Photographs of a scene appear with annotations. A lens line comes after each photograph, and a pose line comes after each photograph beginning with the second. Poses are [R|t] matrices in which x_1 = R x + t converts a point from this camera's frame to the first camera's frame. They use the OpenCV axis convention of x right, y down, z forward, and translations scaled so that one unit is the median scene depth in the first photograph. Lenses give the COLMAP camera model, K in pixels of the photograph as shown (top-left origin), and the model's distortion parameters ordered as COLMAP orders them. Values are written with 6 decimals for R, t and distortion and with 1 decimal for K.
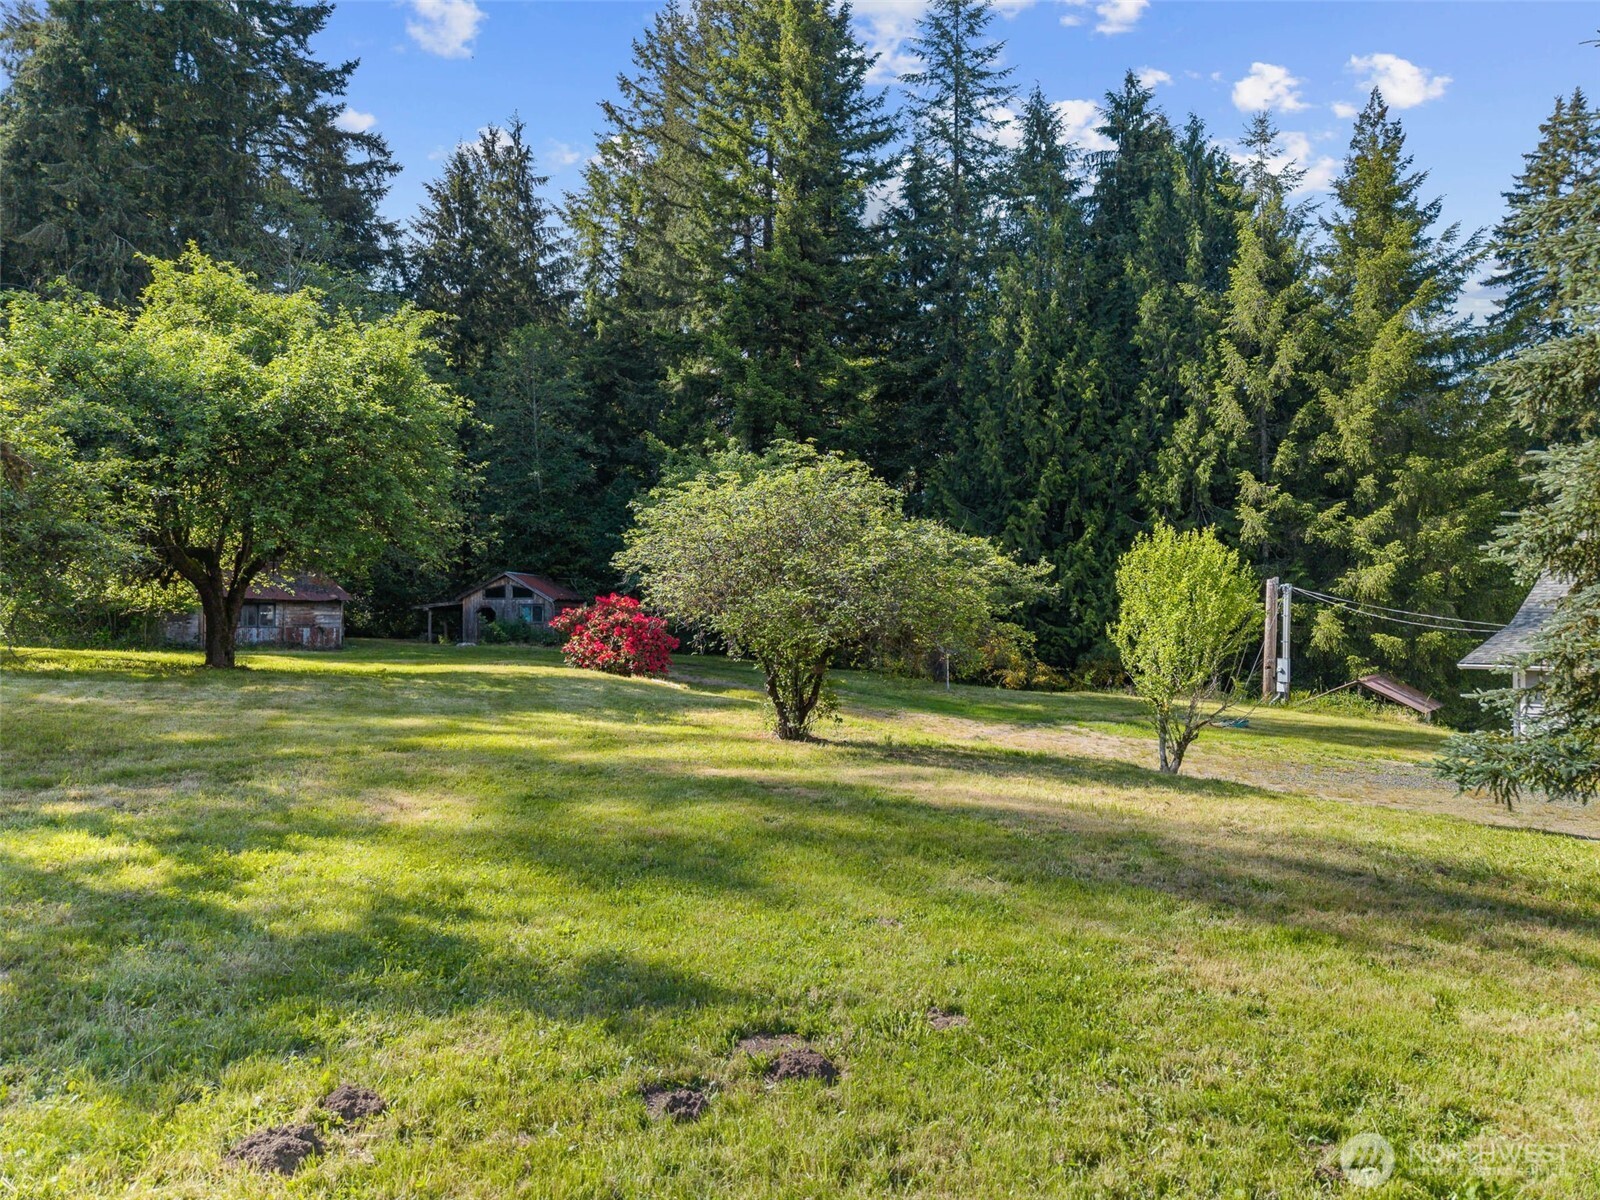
lens RADIAL K [[1063.9, 0, 800.0], [0, 1063.9, 600.0], [0, 0, 1]] dist [0.023425, -0.006008]
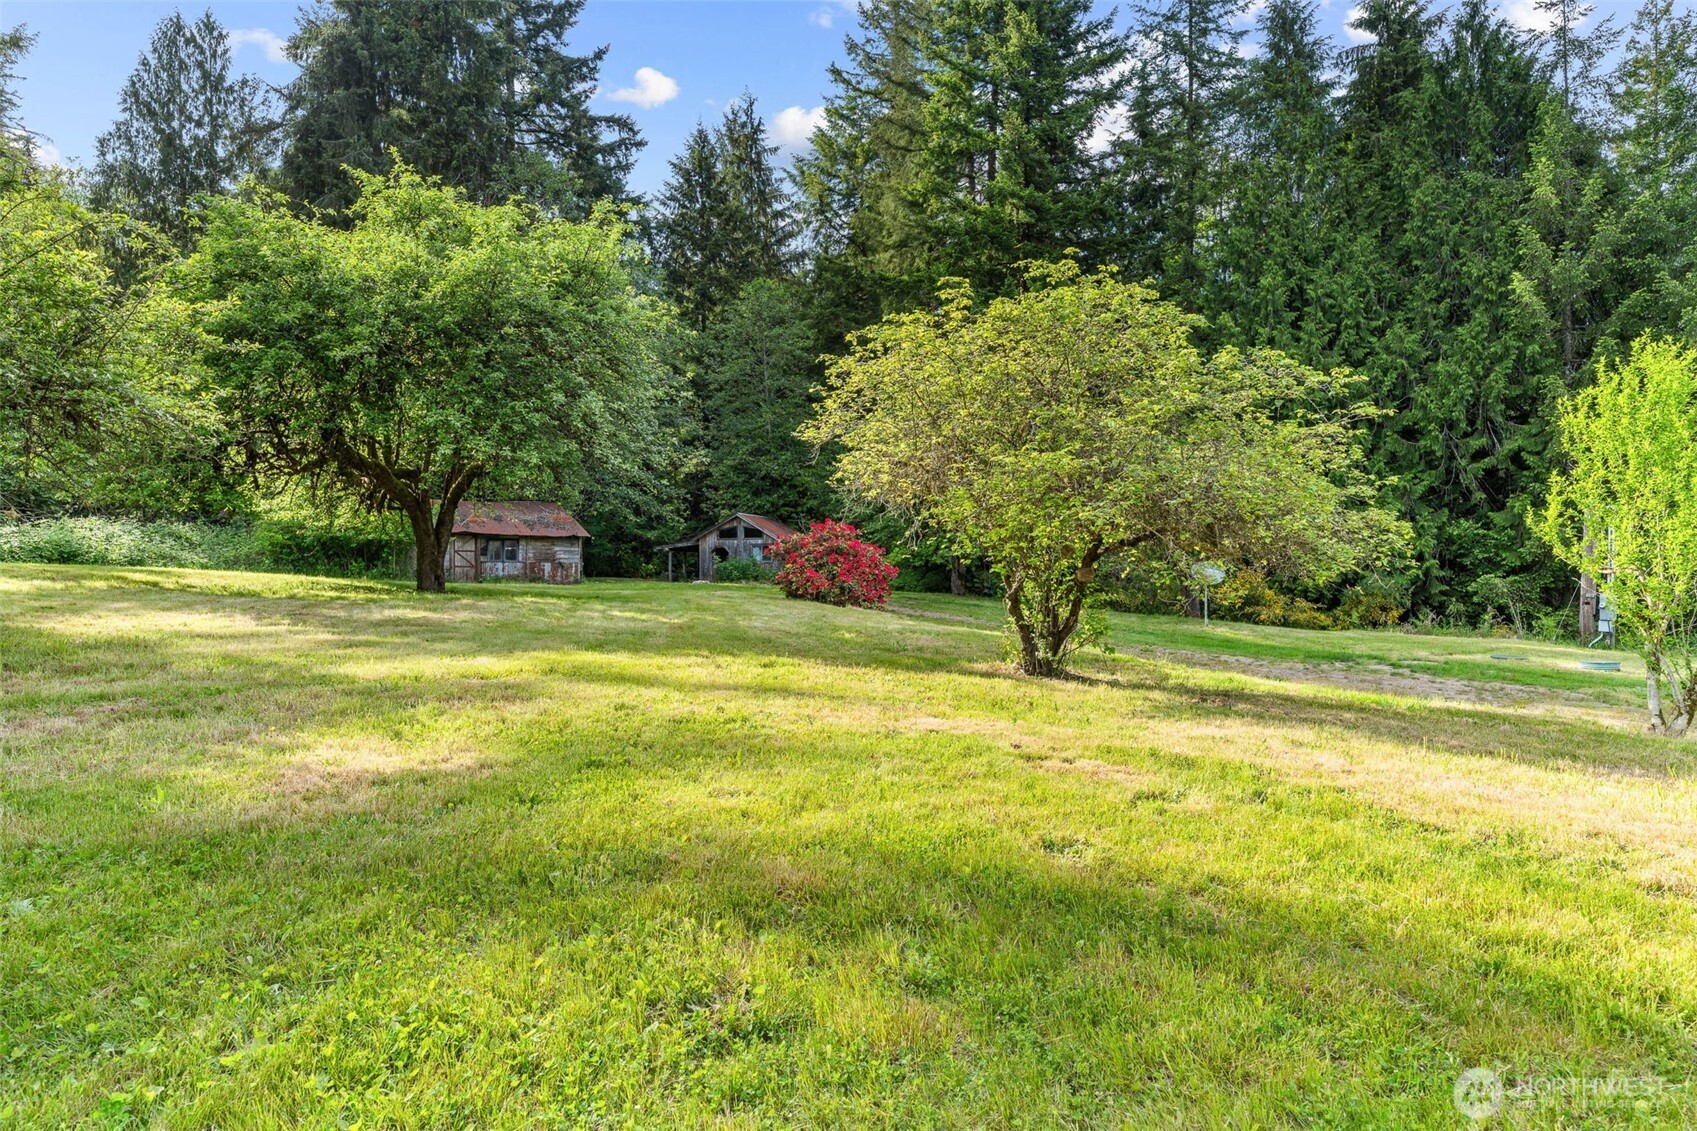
lens RADIAL K [[672.4, 0, 873.4], [0, 672.4, 613.8], [0, 0, 1]] dist [-0.008431, 0.000259]
pose [[0.984172, 0.000658, -0.177214, -0.027603], [0.004701, 0.999544, 0.029821, 0.051539], [0.177153, -0.030182, 0.983720, 0.363199]]
